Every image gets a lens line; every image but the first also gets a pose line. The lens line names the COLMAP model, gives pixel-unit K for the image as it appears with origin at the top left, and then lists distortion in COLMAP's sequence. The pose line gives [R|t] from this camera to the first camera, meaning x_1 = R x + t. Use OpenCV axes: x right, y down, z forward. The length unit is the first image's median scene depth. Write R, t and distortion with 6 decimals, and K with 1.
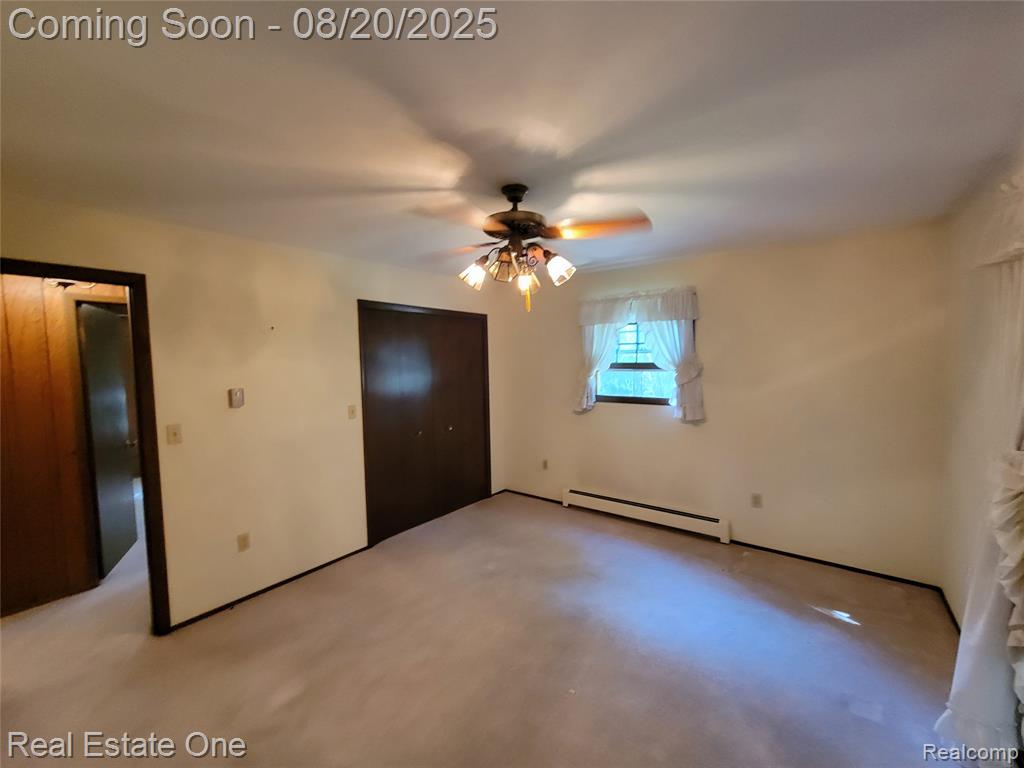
lens RADIAL K [[415.6, 0, 512.0], [0, 415.6, 384.0], [0, 0, 1]] dist [-0.001087, -0.000232]
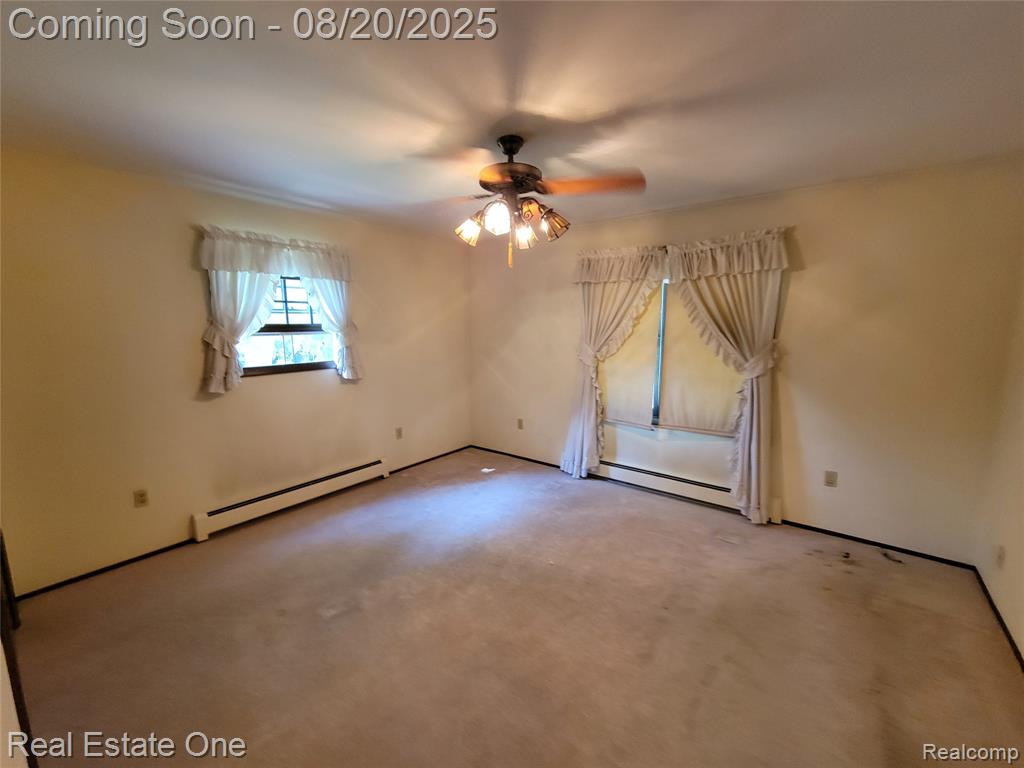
lens RADIAL K [[400.4, 0, 509.3], [0, 400.4, 392.6], [0, 0, 1]] dist [0.000825, 0.000034]
pose [[0.033977, -0.149853, 0.988124, -0.556781], [0.076318, 0.986197, 0.146936, 0.000458], [-0.996504, 0.070420, 0.044945, 0.555892]]
